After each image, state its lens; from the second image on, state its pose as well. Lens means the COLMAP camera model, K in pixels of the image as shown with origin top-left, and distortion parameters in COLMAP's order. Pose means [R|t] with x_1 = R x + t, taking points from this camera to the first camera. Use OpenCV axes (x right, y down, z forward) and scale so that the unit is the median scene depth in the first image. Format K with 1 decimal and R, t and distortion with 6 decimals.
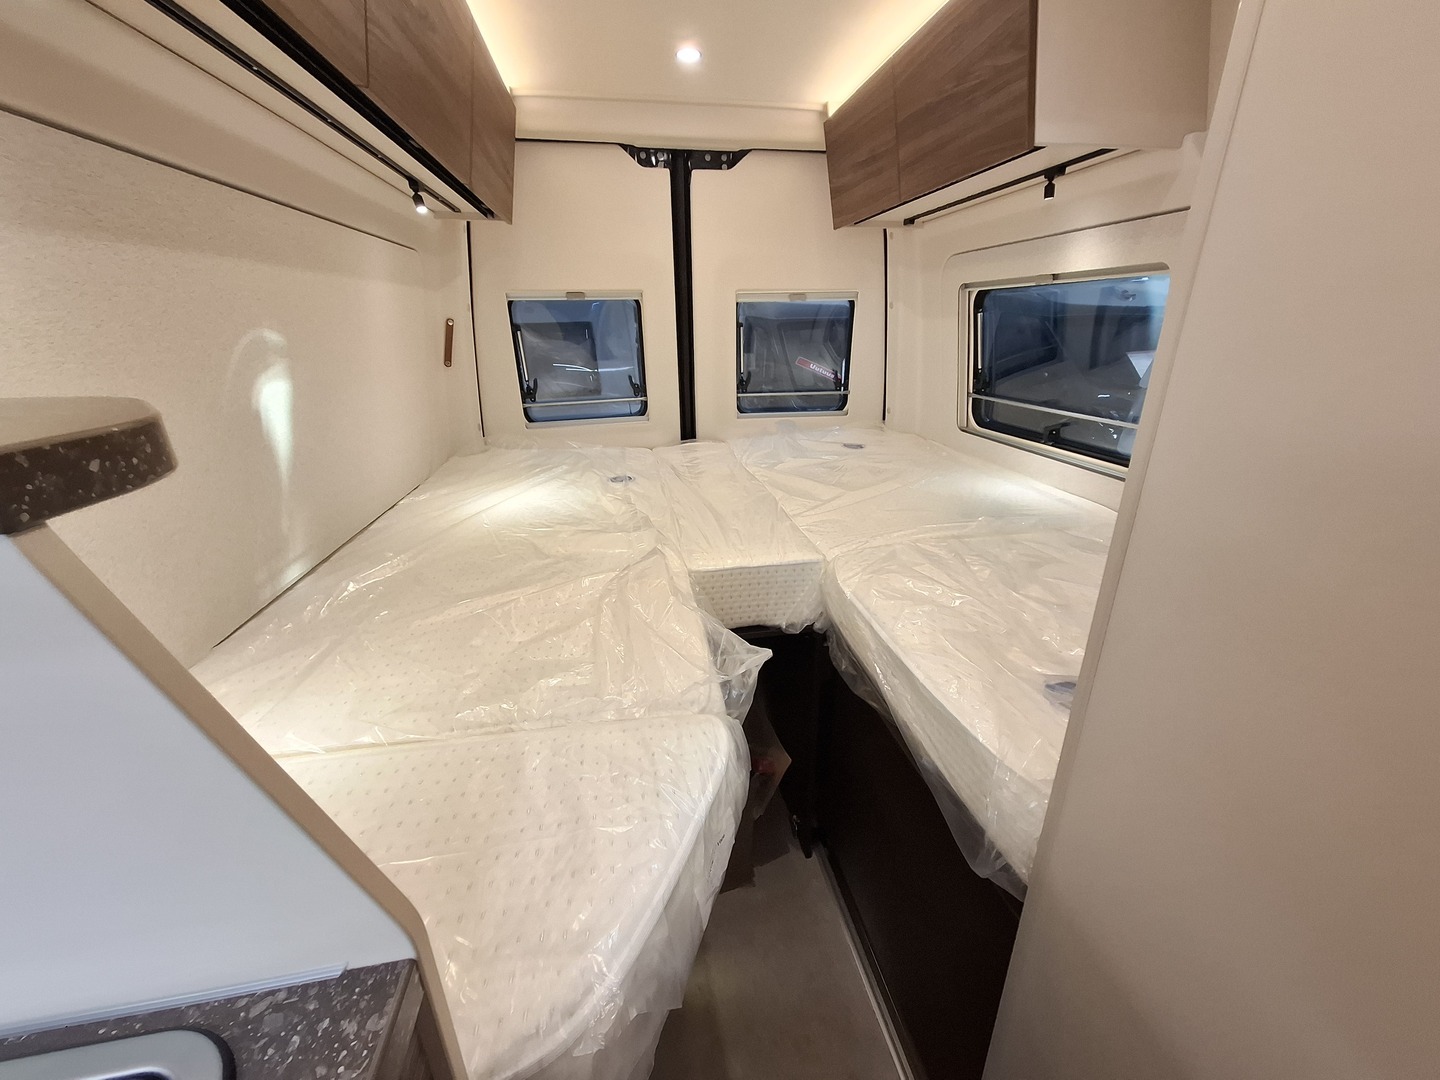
lens RADIAL K [[564.8, 0, 733.1], [0, 564.8, 537.9], [0, 0, 1]] dist [-0.000070, 0.000100]
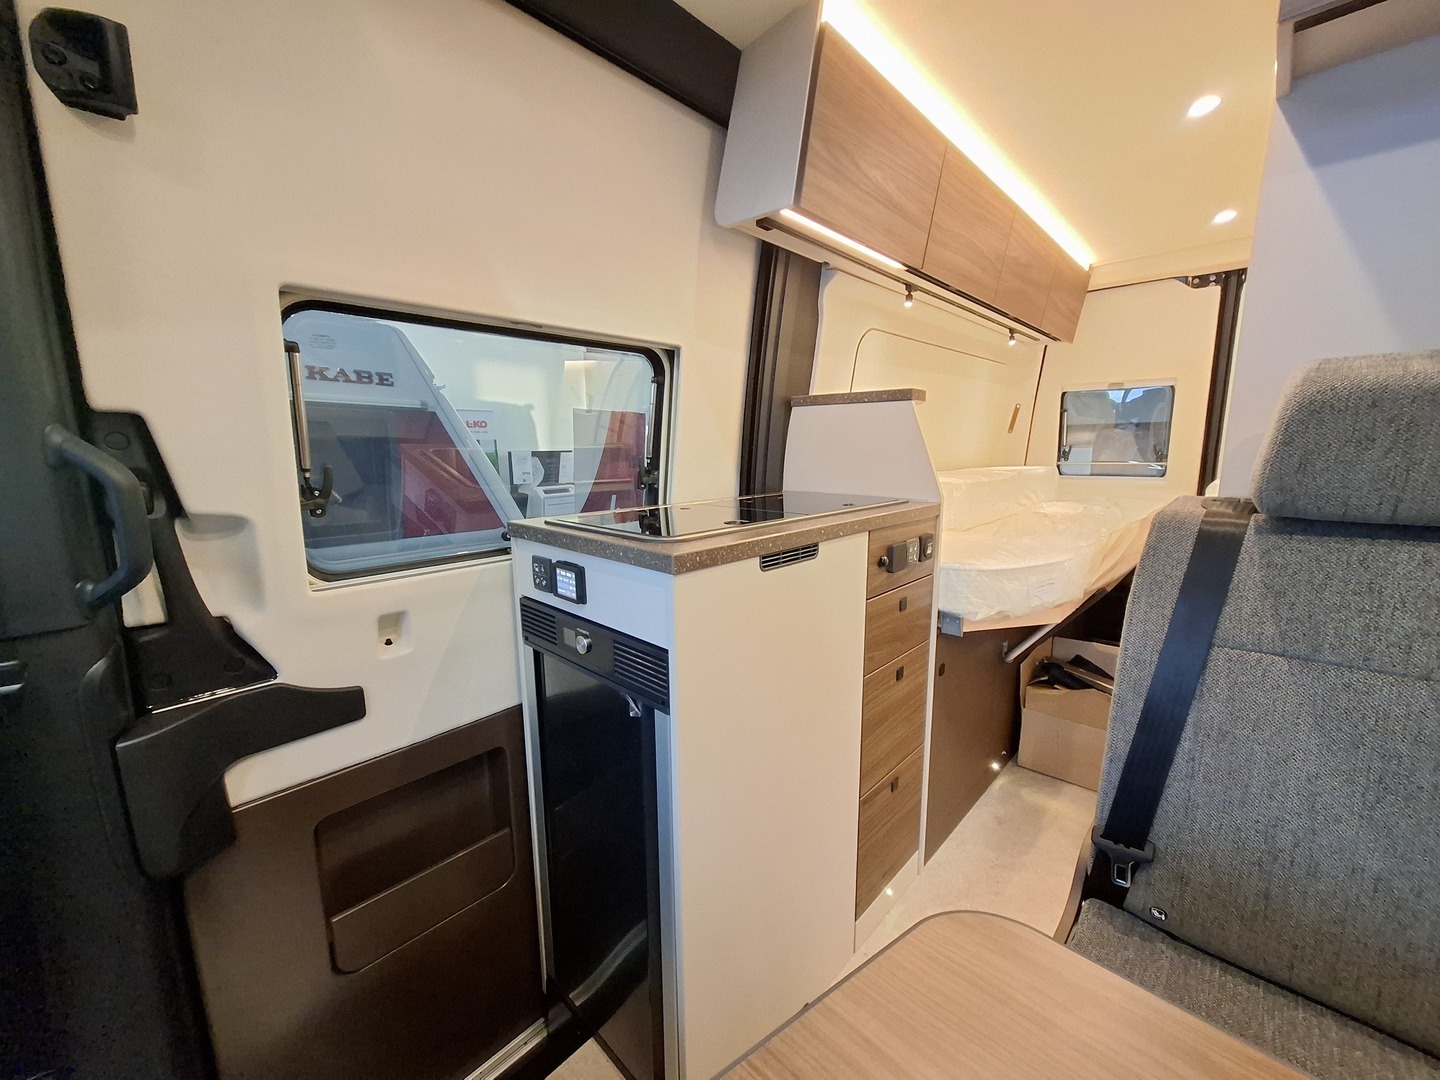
lens RADIAL K [[564.8, 0, 734.2], [0, 564.8, 536.6], [0, 0, 1]] dist [-0.000070, 0.000100]
pose [[0.592675, 0.138154, -0.793505, 0.329760], [-0.285840, 0.957131, -0.046854, 0.266264], [0.753015, 0.254584, 0.606758, -0.462206]]
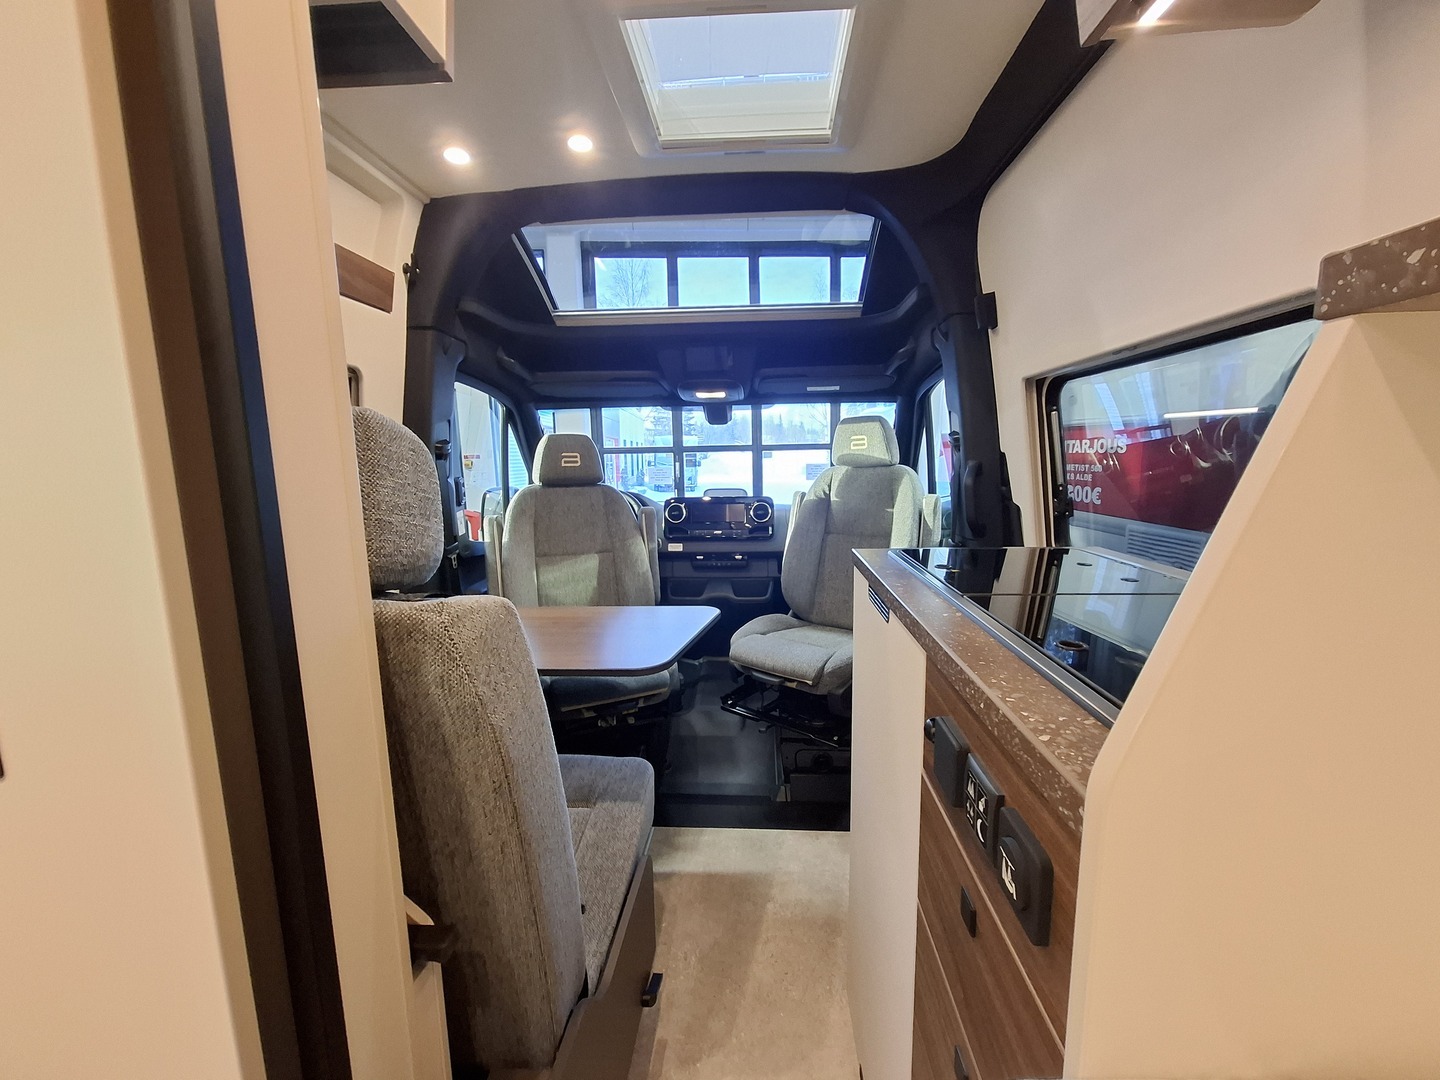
lens RADIAL K [[564.8, 0, 718.2], [0, 564.8, 542.4], [0, 0, 1]] dist [-0.000070, 0.000100]
pose [[-0.961923, -0.018568, 0.272689, -0.030877], [0.116484, 0.874699, 0.470461, -0.035856], [-0.247256, 0.484311, -0.839230, 0.286128]]
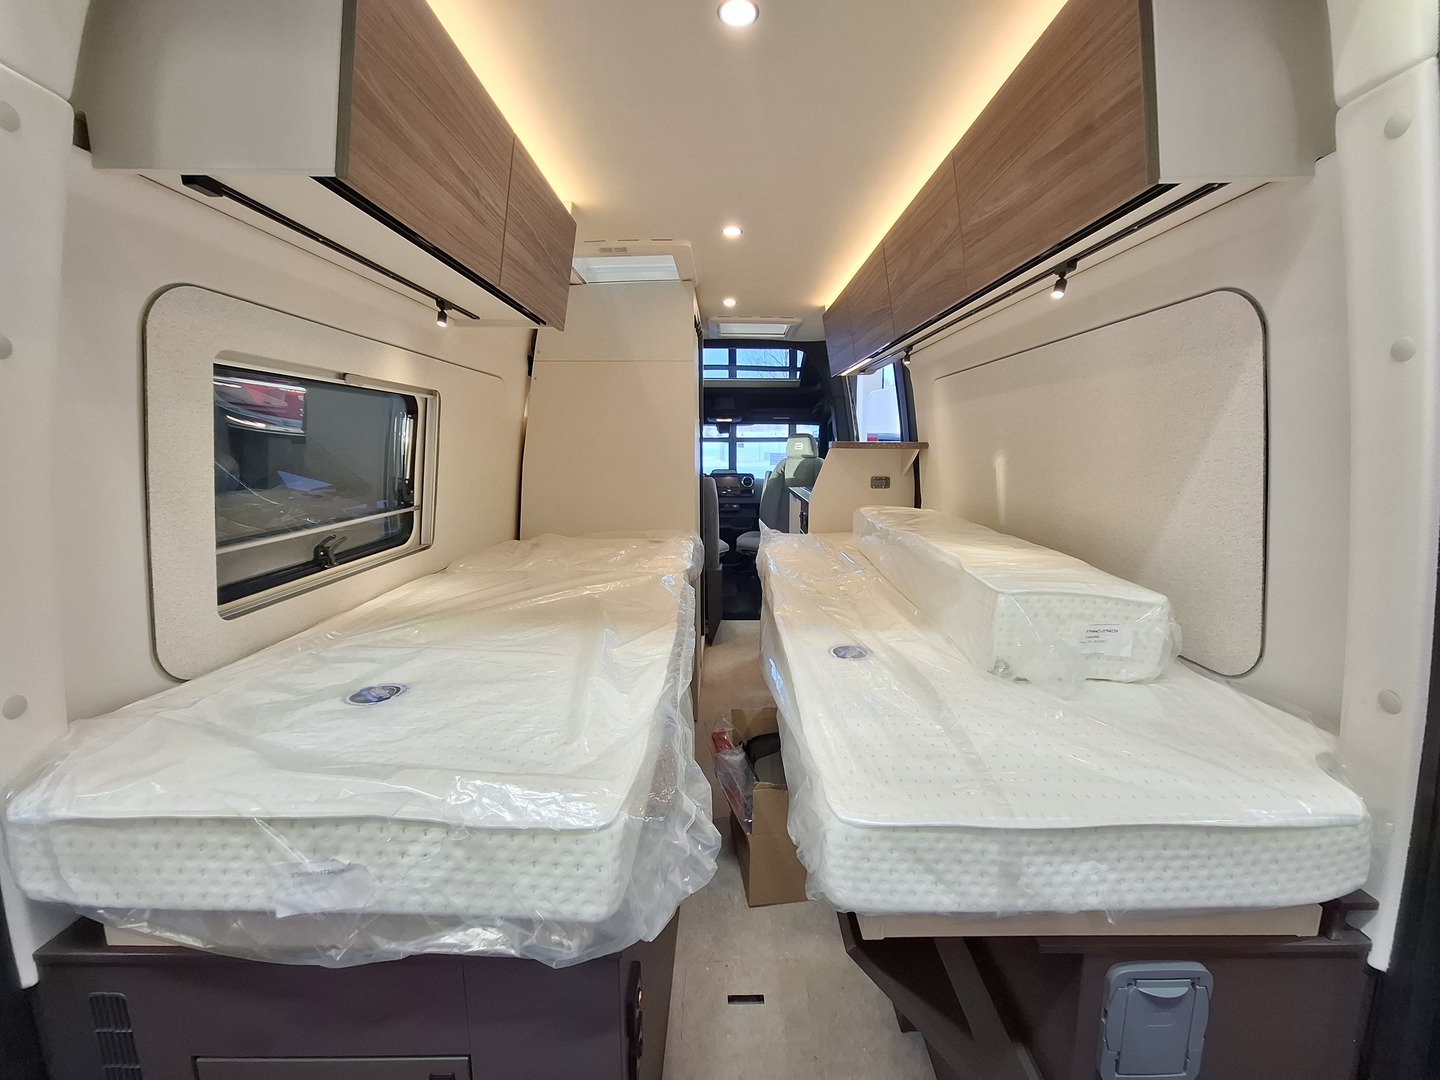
lens RADIAL K [[564.8, 0, 728.7], [0, 564.8, 539.1], [0, 0, 1]] dist [-0.000070, 0.000100]
pose [[-0.982453, -0.030079, 0.184069, -0.153963], [0.067176, 0.863605, 0.499673, -0.517152], [-0.173993, 0.503270, -0.846431, 1.419290]]
